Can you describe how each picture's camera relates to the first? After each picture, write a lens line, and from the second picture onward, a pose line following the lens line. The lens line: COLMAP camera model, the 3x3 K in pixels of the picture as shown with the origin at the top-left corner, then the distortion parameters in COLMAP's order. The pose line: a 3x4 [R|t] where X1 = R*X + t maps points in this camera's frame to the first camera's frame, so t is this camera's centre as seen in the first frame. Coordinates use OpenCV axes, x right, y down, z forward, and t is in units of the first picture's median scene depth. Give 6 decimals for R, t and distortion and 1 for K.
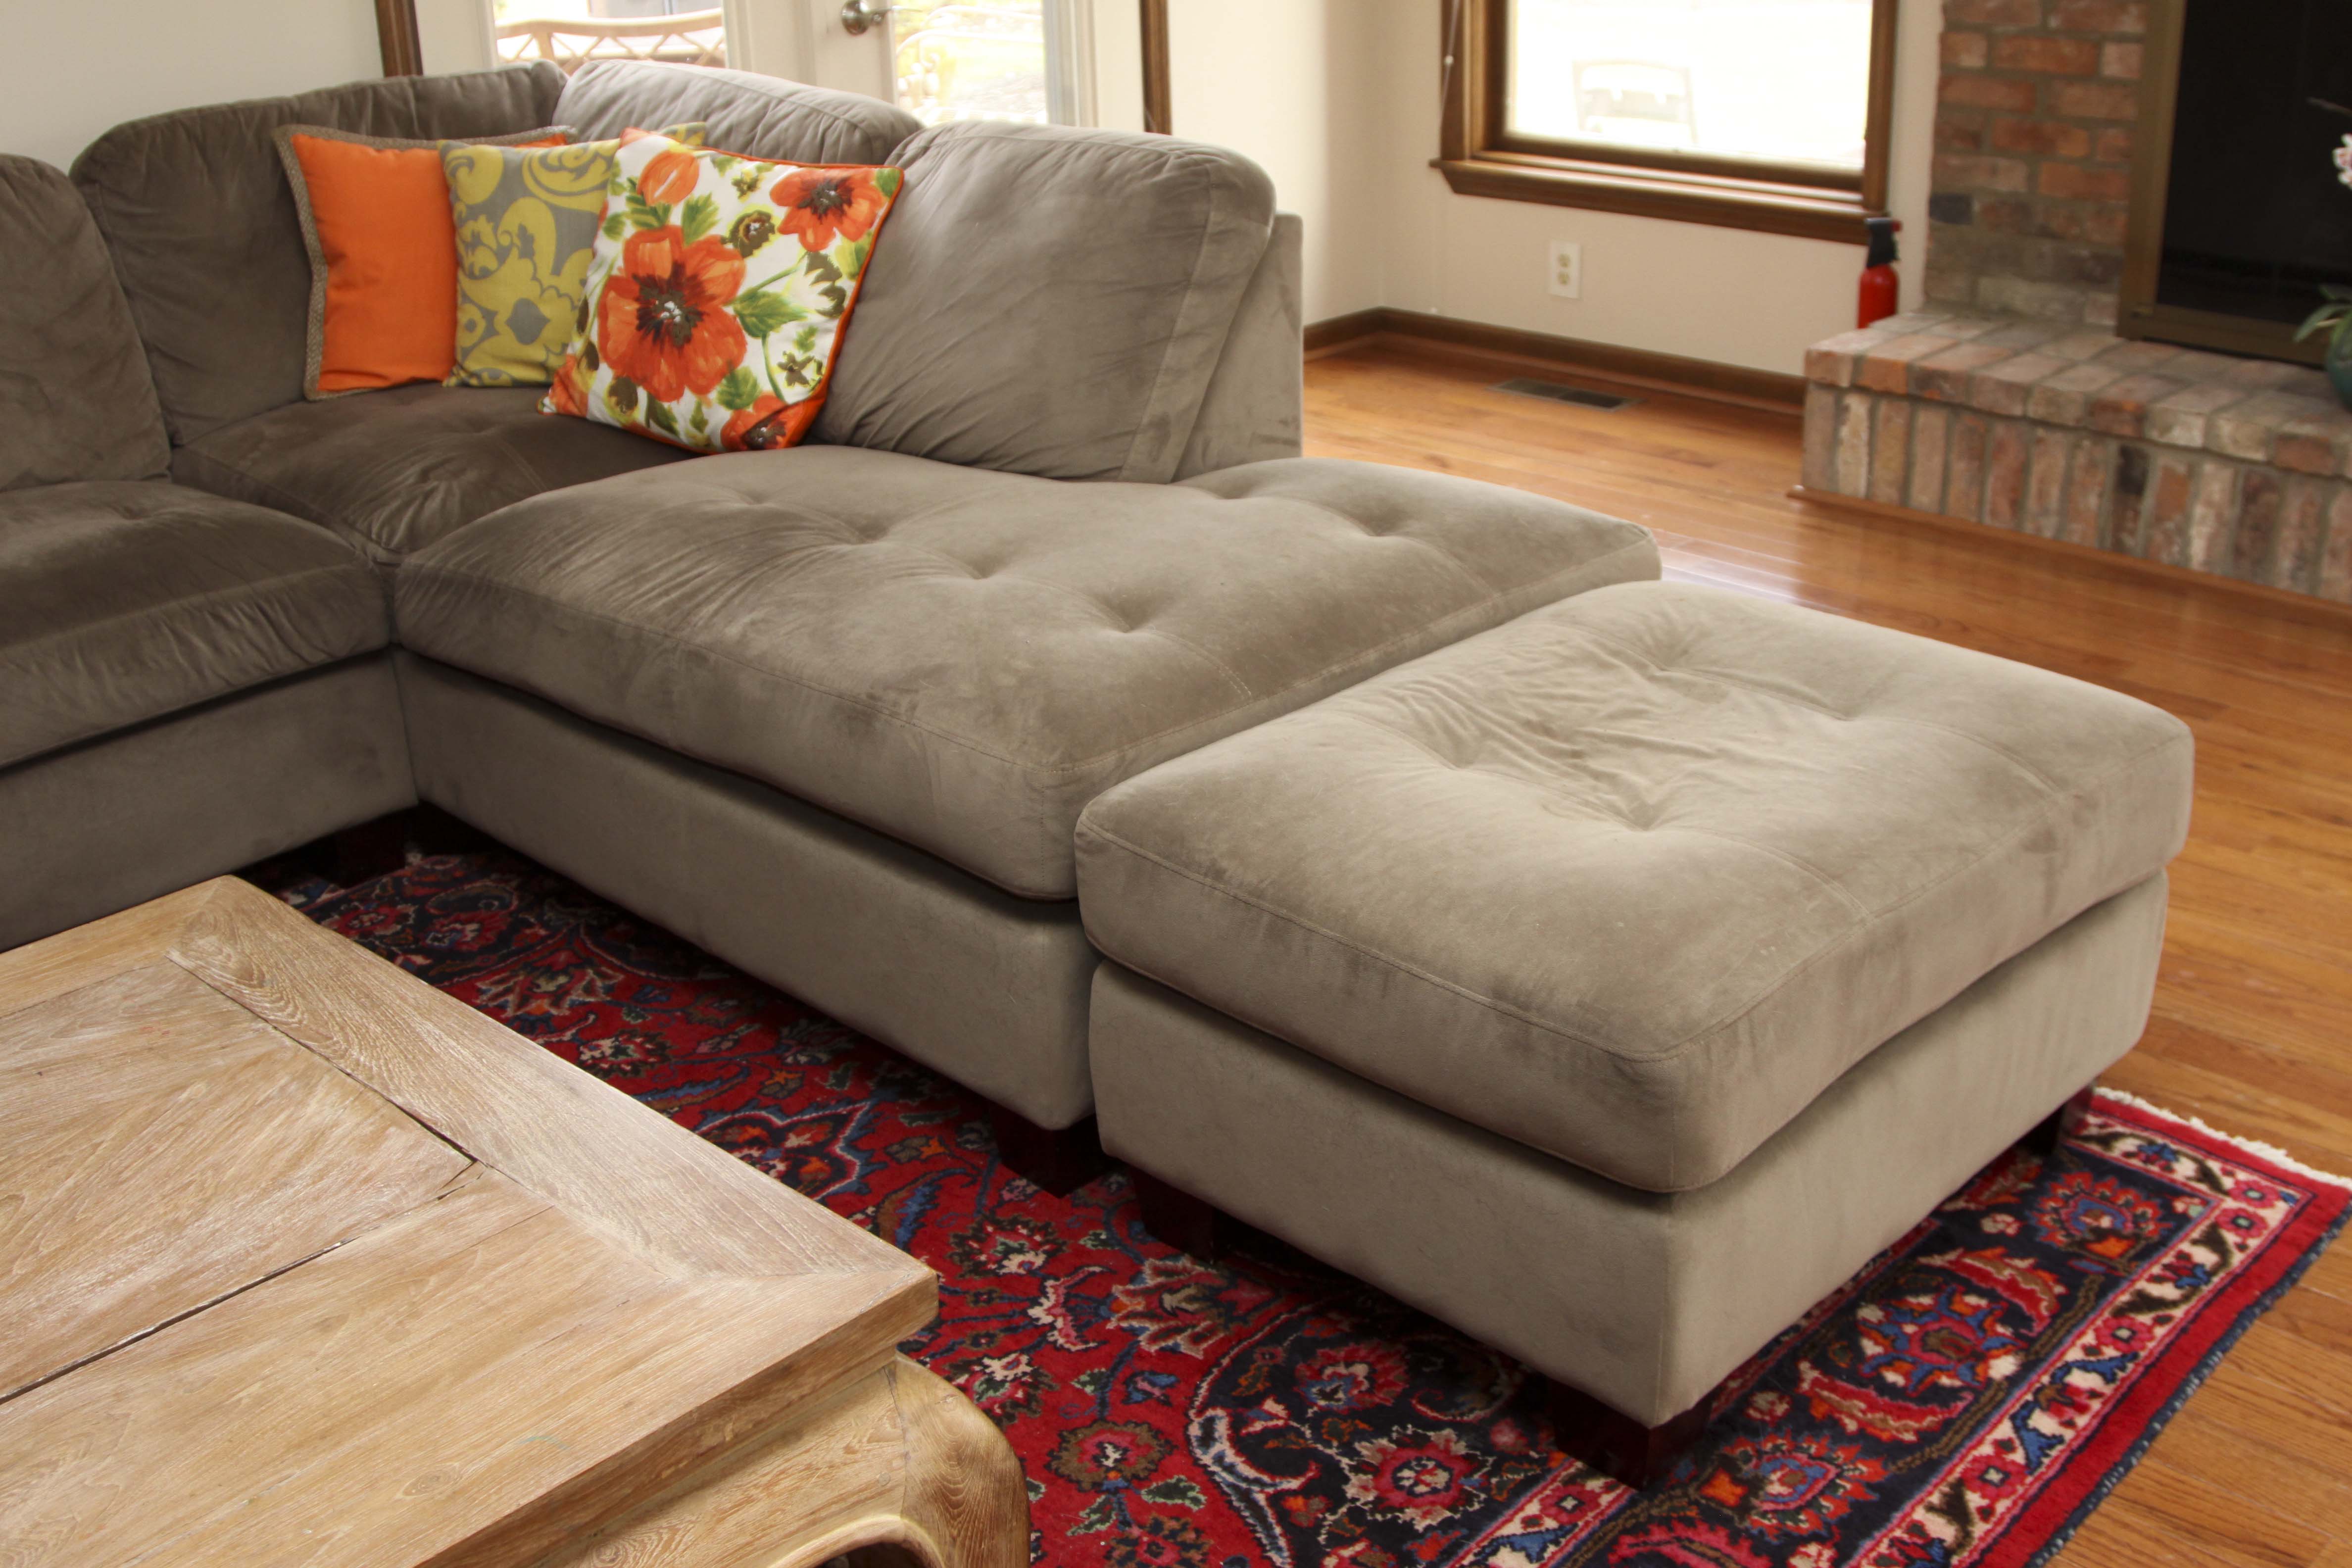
lens RADIAL K [[2507.1, 0, 1219.1], [0, 2507.1, 773.6], [0, 0, 1]] dist [-0.141619, 0.087059]
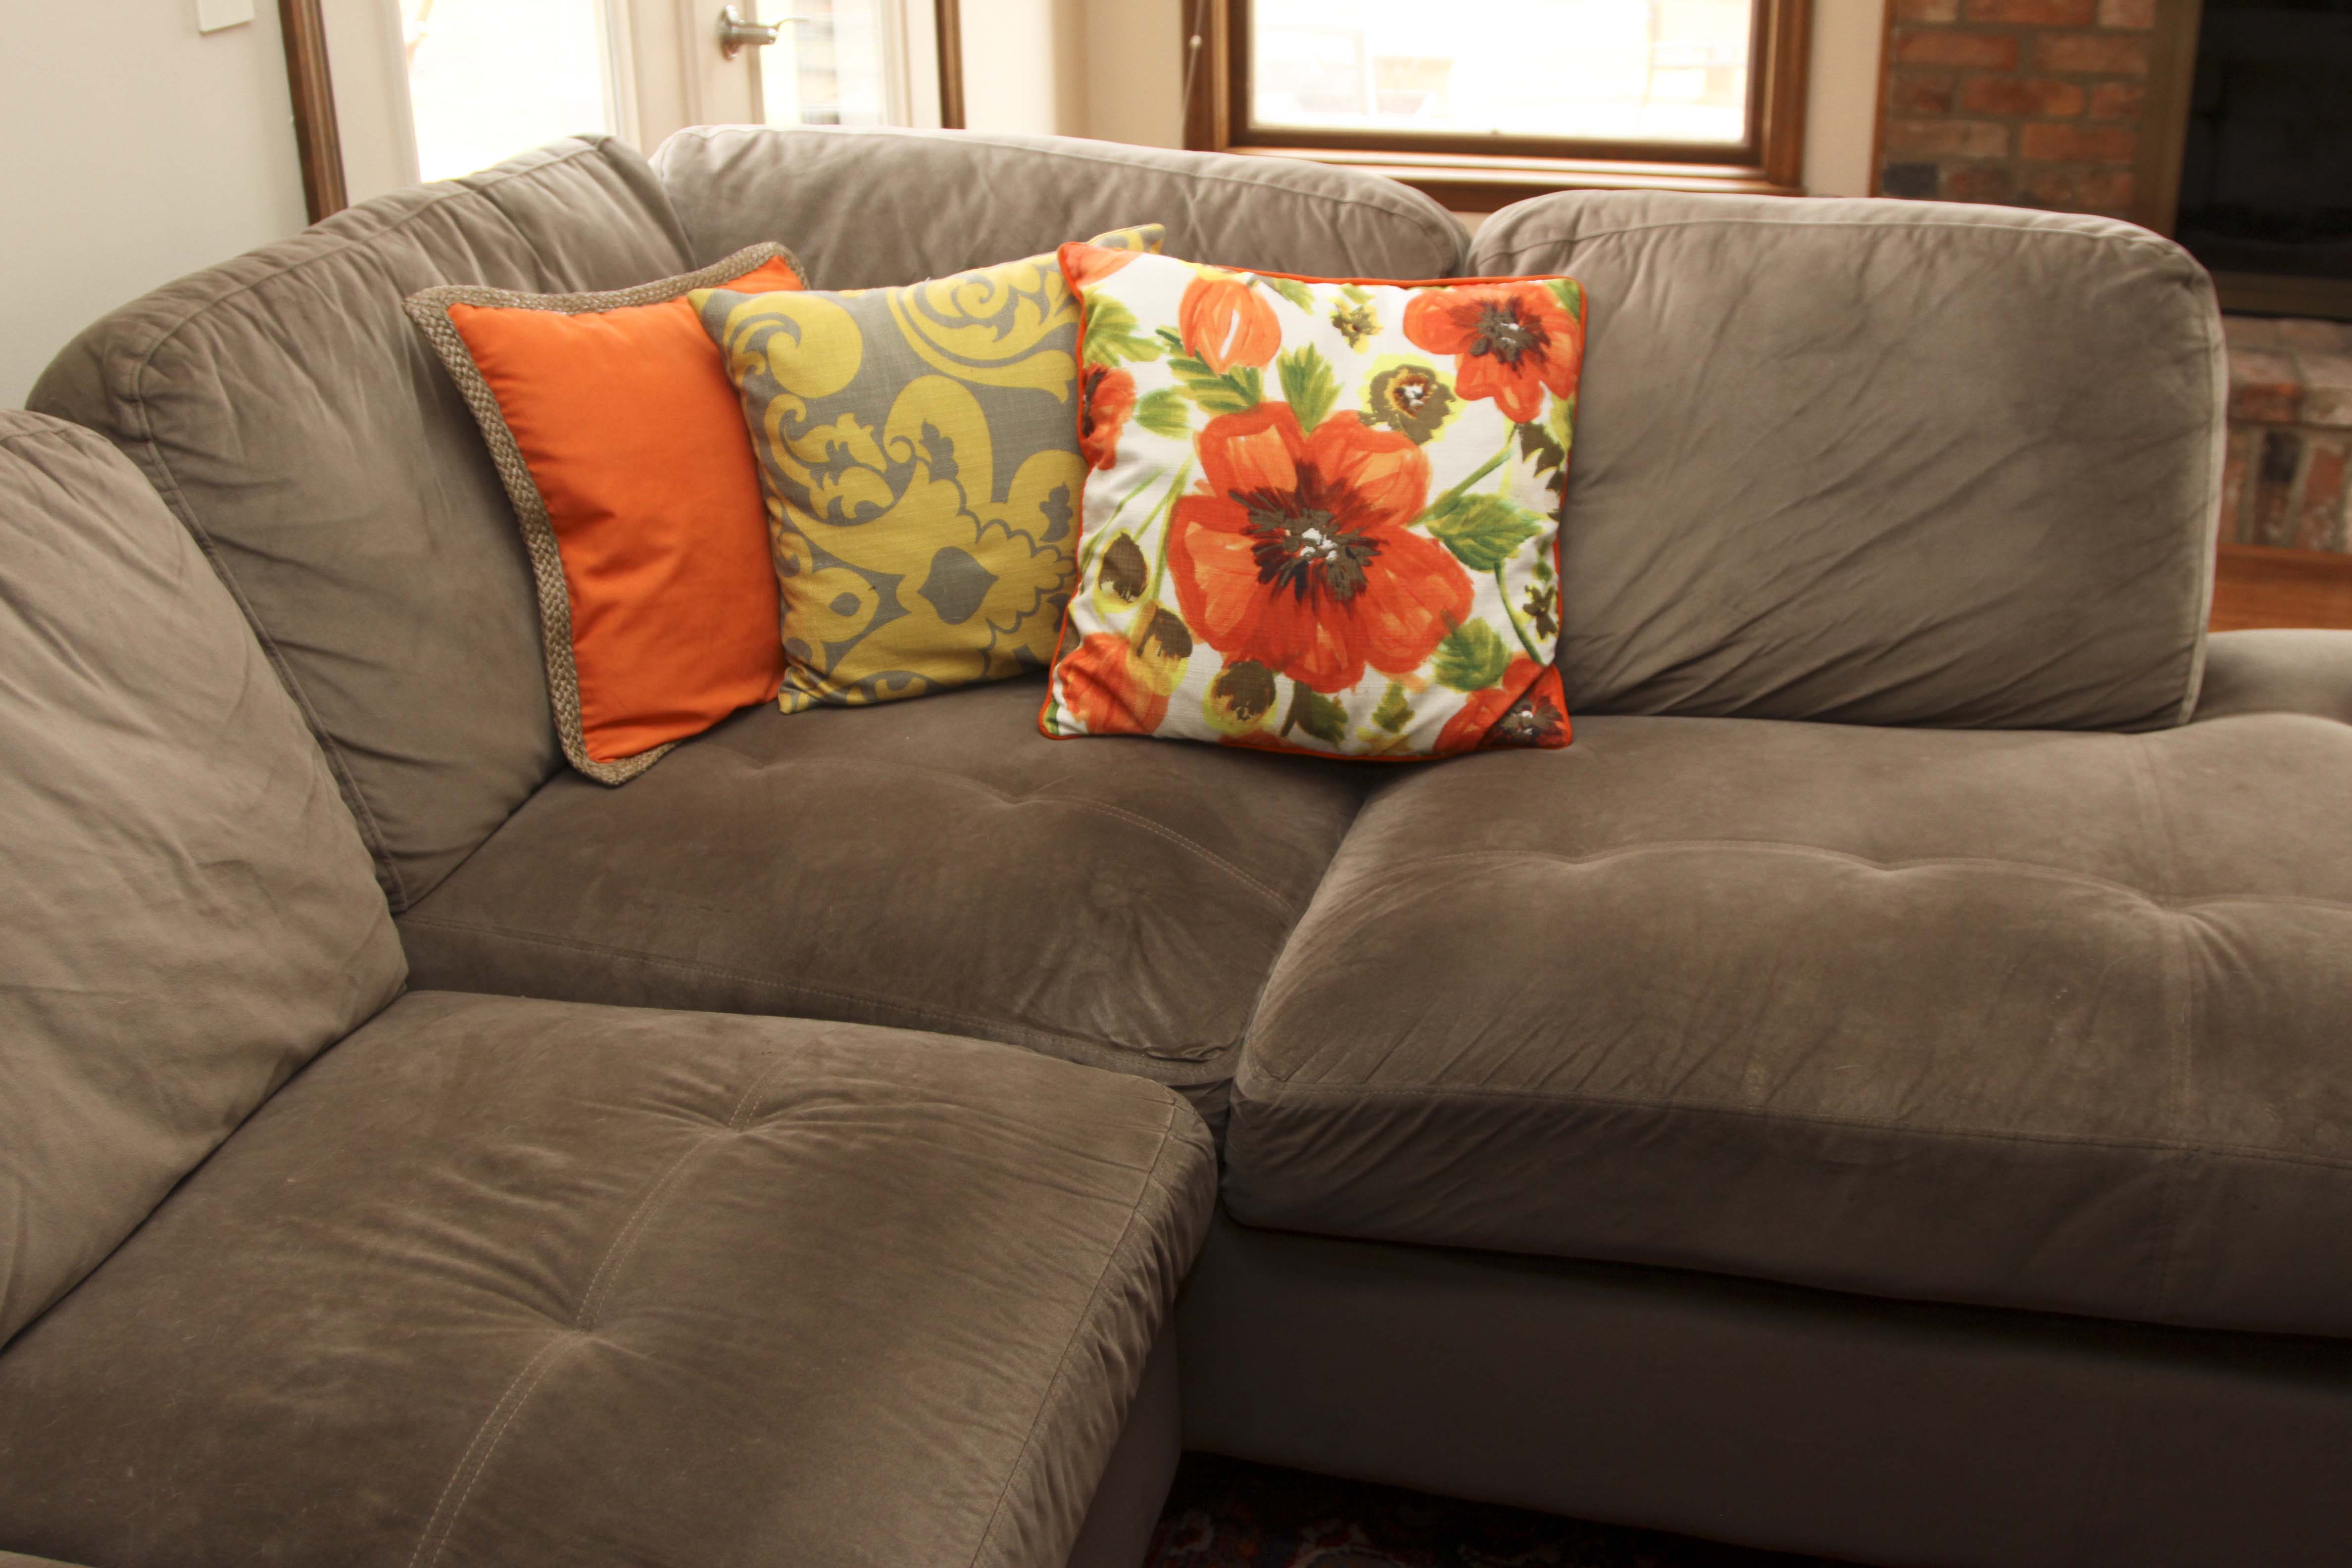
lens RADIAL K [[2507.1, 0, 1219.1], [0, 2507.1, 773.6], [0, 0, 1]] dist [-0.141619, 0.087059]
pose [[0.872139, -0.188056, 0.451673, -0.530385], [0.176634, 0.981941, 0.067773, -0.176956], [-0.456261, 0.020673, 0.889606, 0.463935]]
